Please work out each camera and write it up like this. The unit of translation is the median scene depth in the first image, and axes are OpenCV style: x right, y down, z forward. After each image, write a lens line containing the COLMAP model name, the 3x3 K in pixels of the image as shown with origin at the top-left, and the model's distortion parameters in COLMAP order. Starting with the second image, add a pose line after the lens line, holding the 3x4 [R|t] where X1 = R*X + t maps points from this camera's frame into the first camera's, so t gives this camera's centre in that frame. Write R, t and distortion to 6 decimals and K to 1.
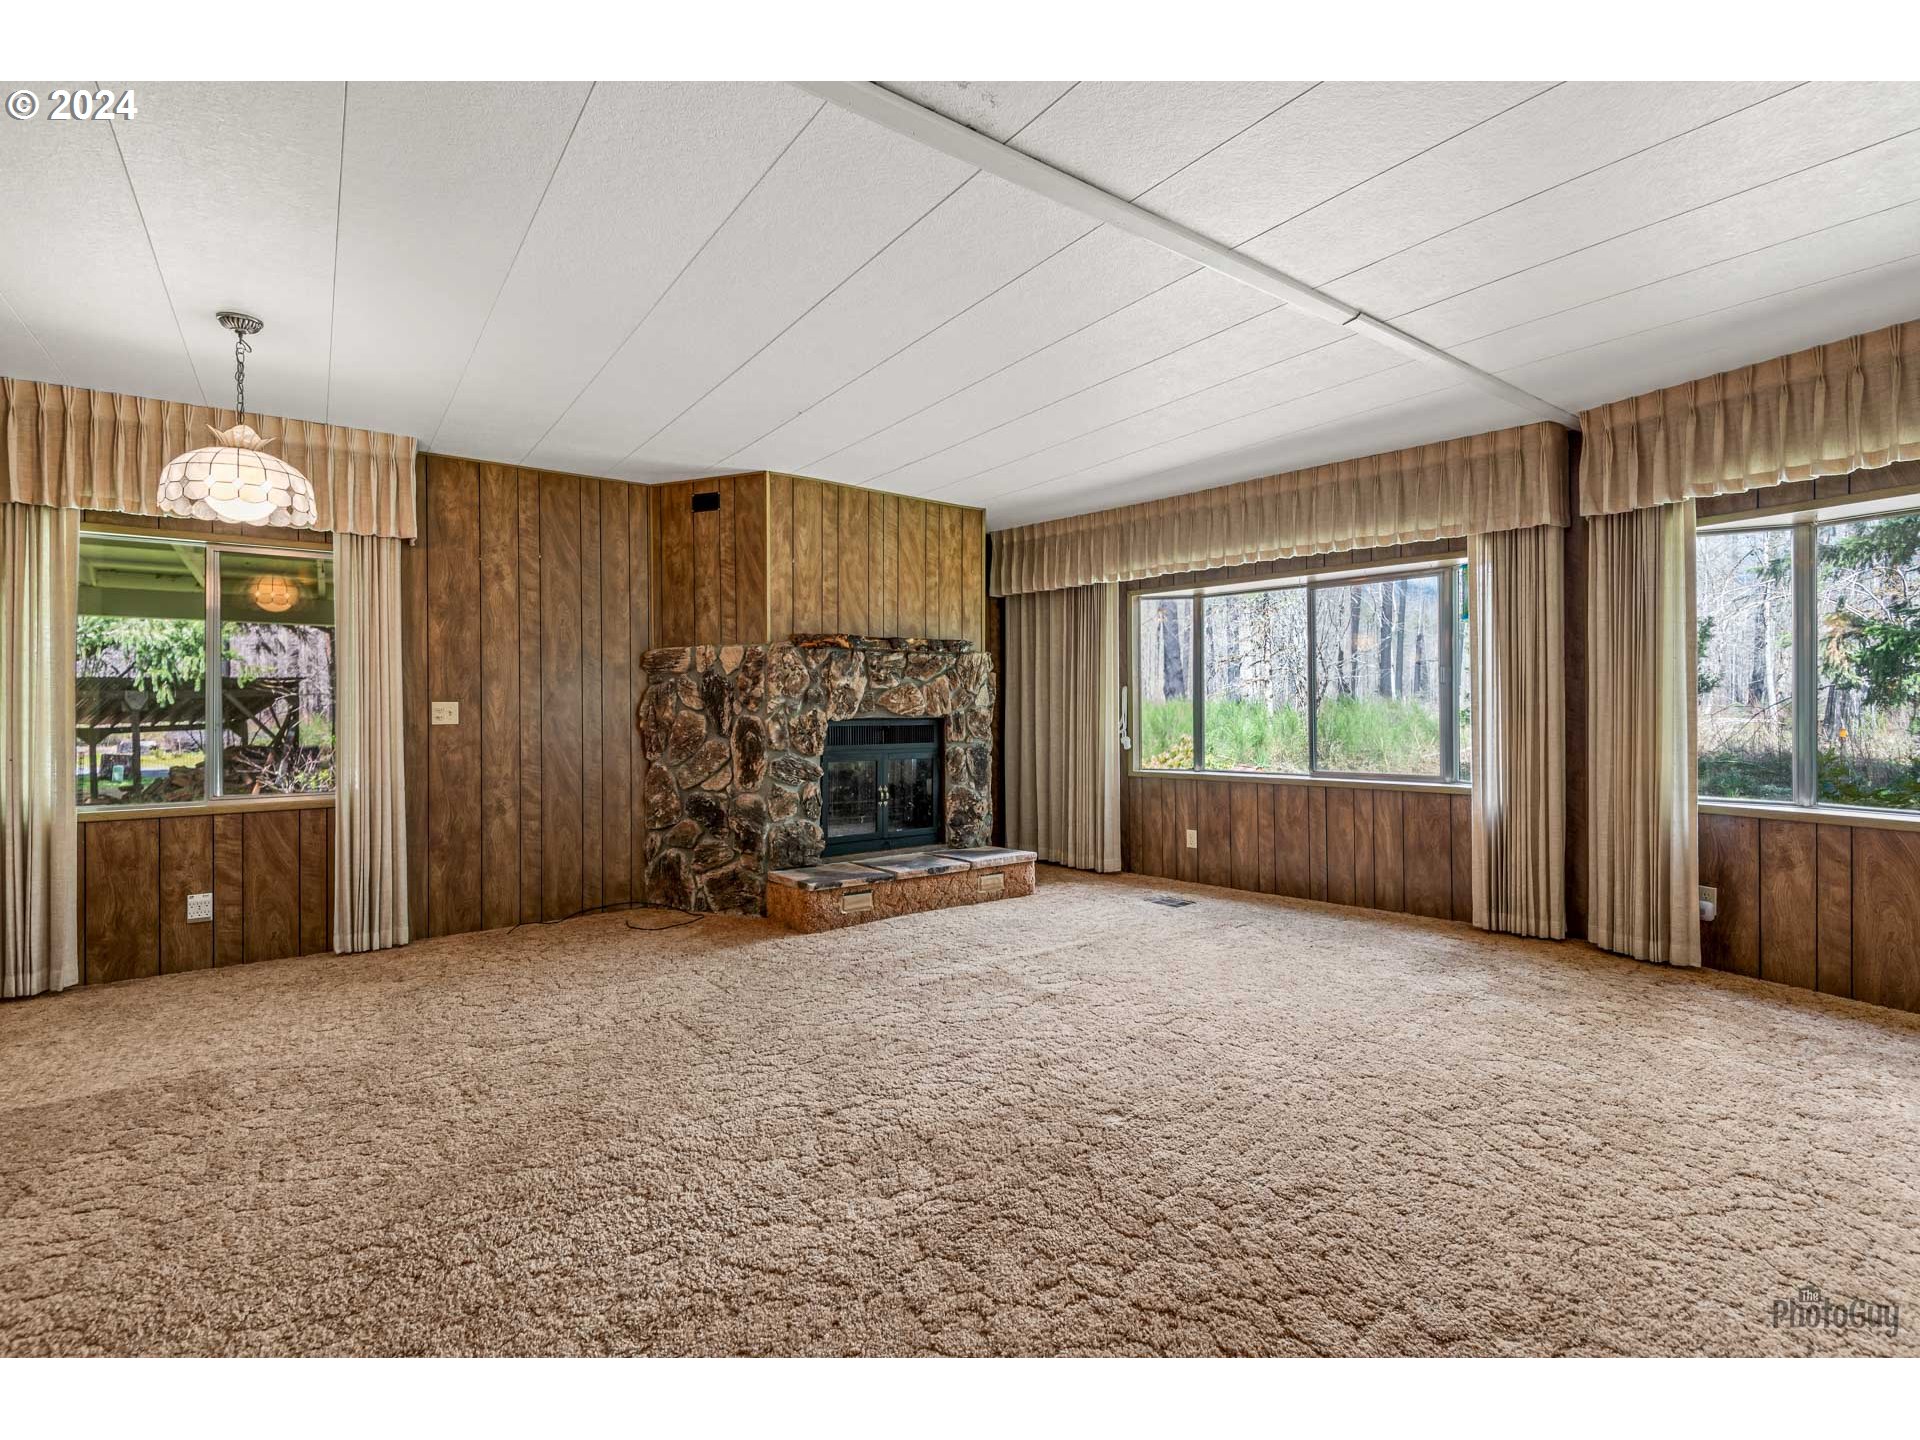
lens RADIAL K [[868.8, 0, 965.7], [0, 868.8, 705.8], [0, 0, 1]] dist [0.025950, -0.013400]
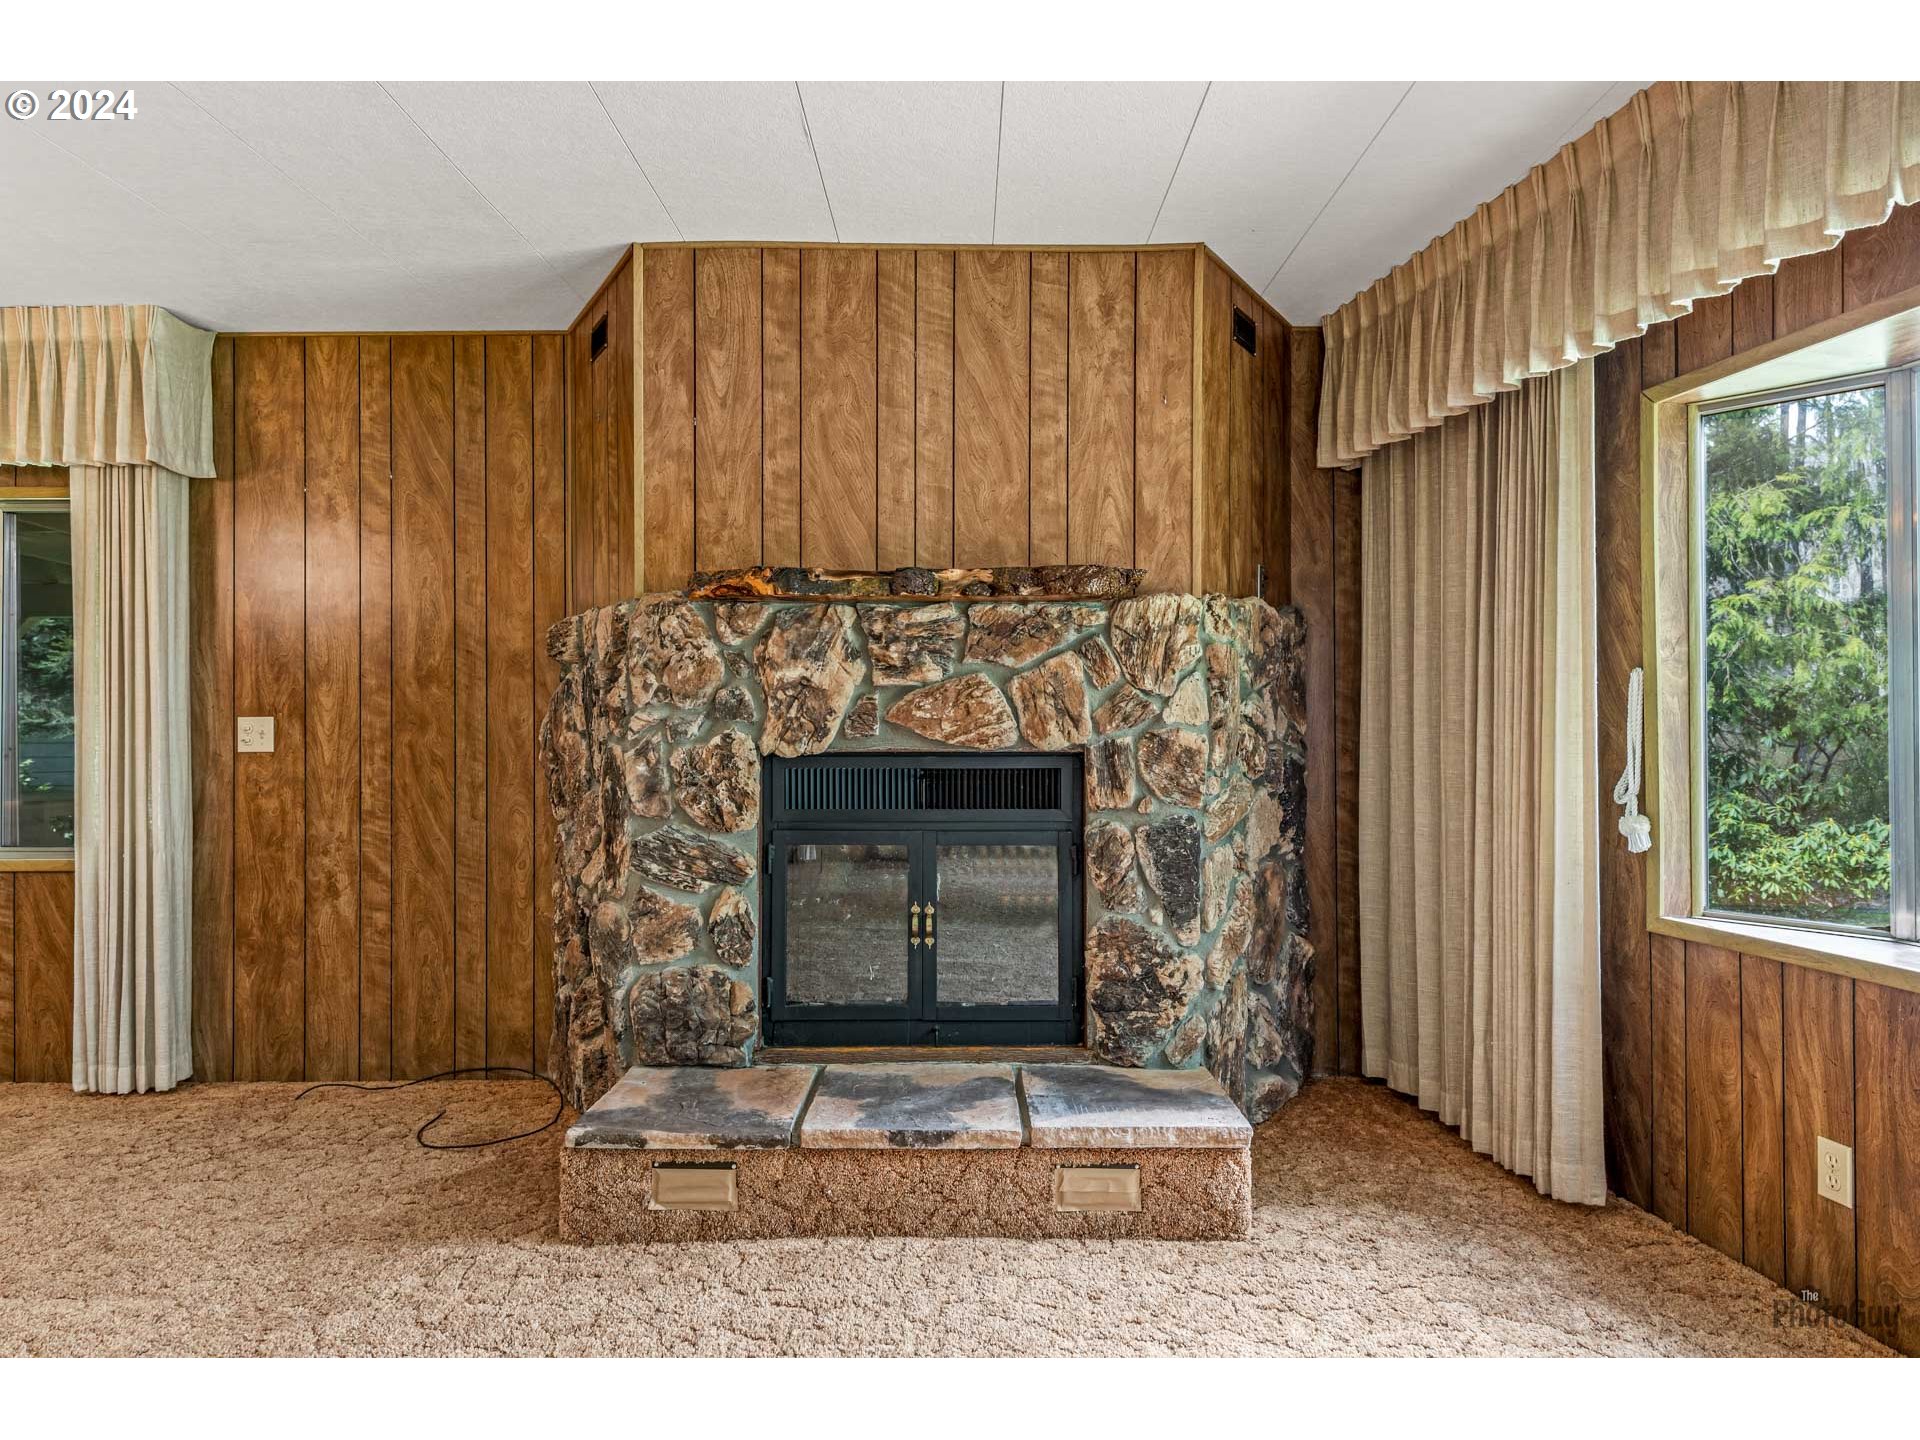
lens RADIAL K [[1136.5, 0, 959.9], [0, 1136.5, 709.6], [0, 0, 1]] dist [0.025571, -0.024605]
pose [[0.802784, -0.001871, -0.596267, 0.303868], [0.000662, 0.999997, -0.002246, -0.007135], [0.596269, 0.001408, 0.802783, 0.605612]]
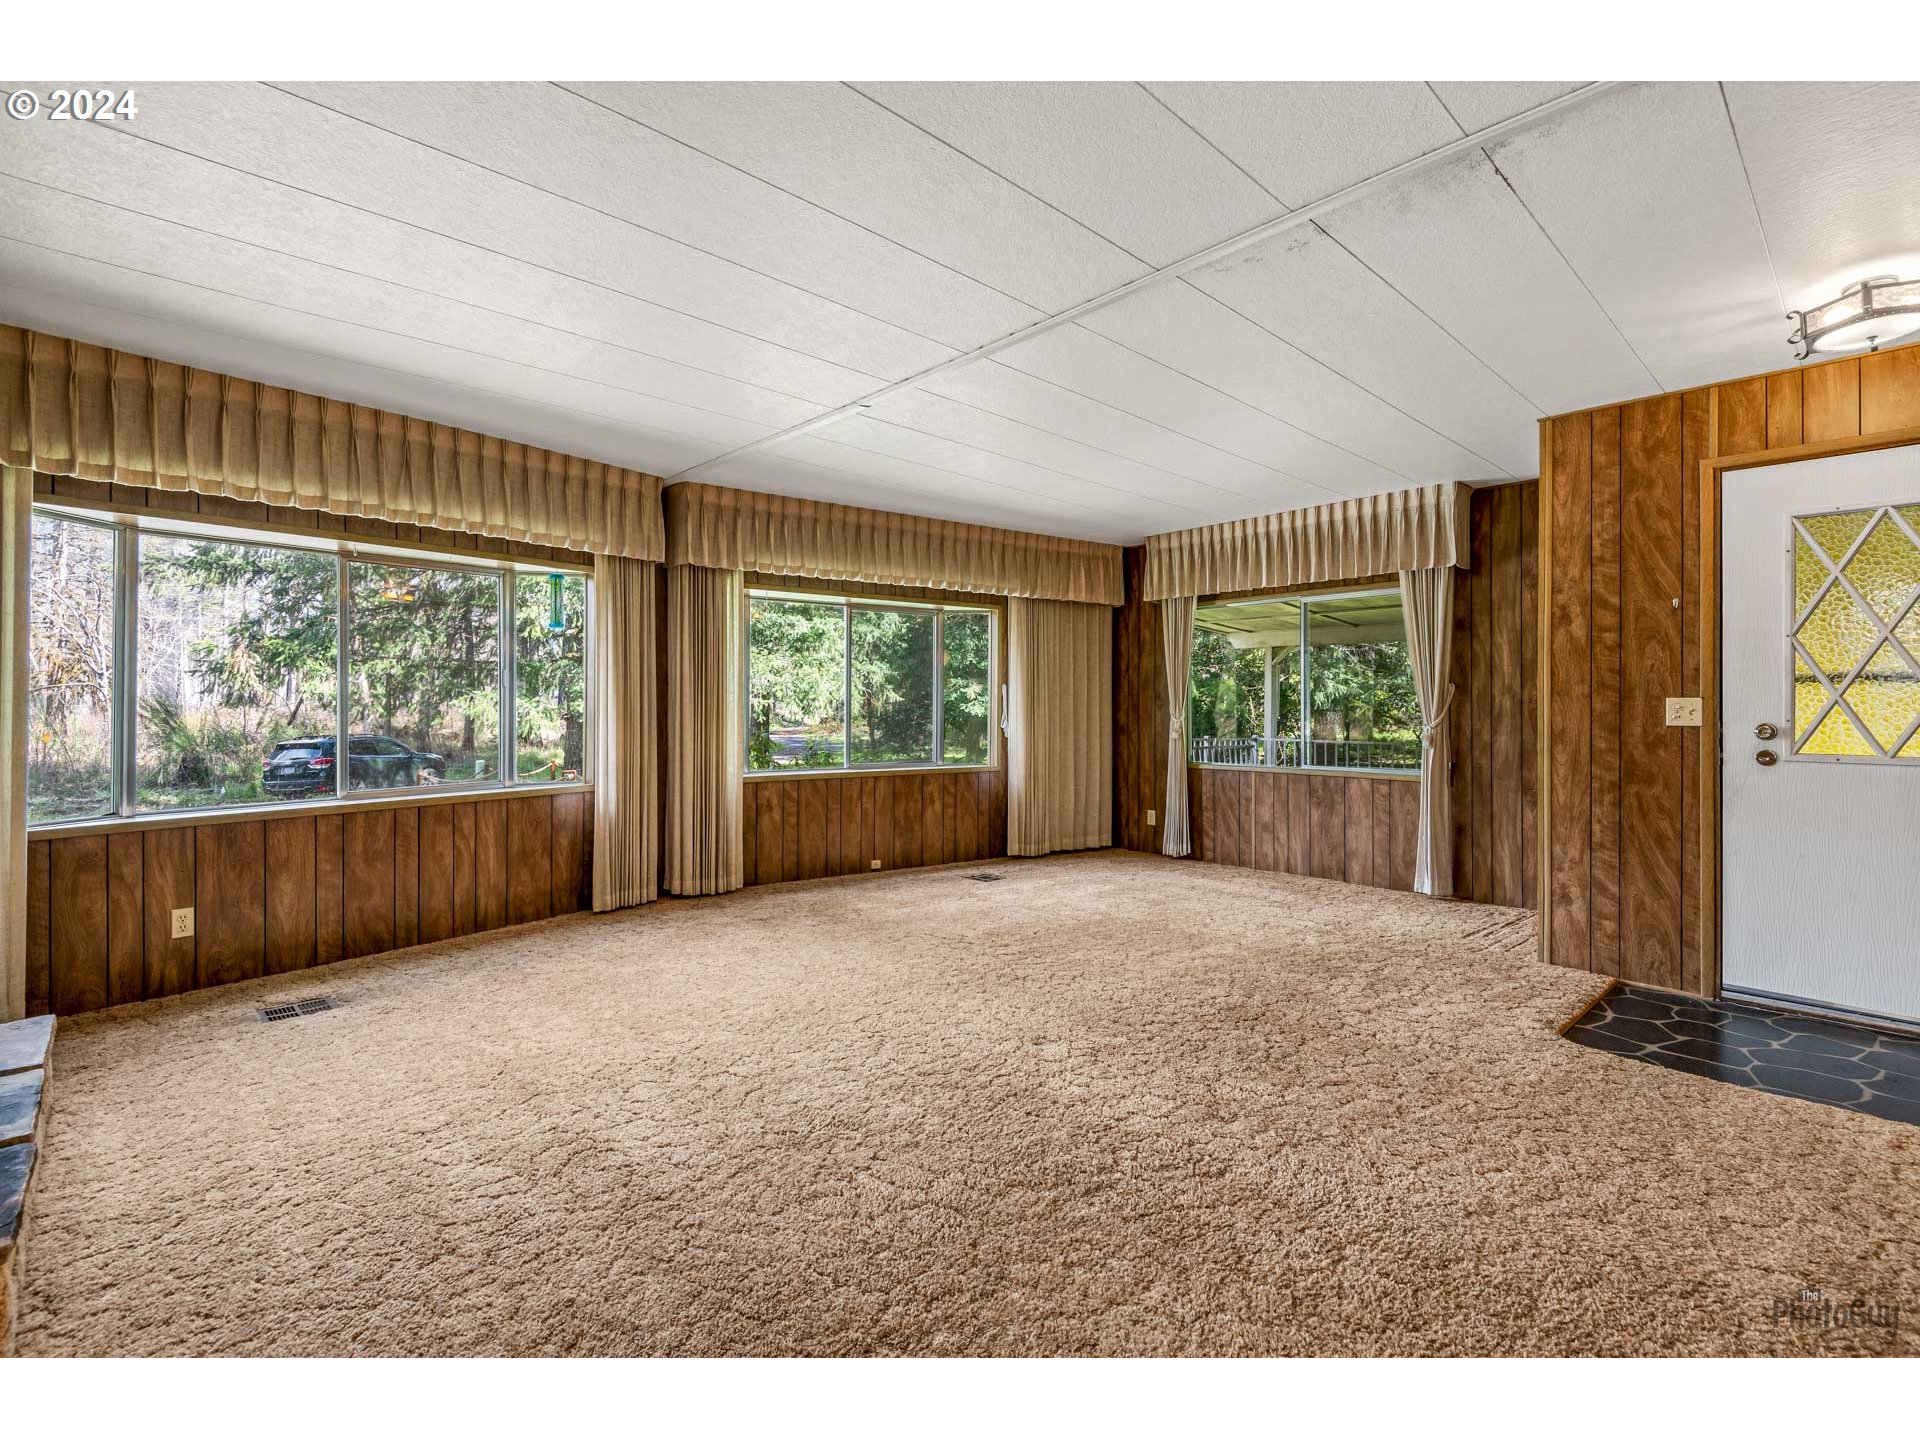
lens RADIAL K [[868.8, 0, 952.6], [0, 868.8, 707.1], [0, 0, 1]] dist [0.025950, -0.013400]
pose [[-0.107322, 0.005730, 0.994208, -0.512835], [-0.000487, 0.999983, -0.005816, 0.002509], [-0.994224, -0.001108, -0.107317, 0.627573]]
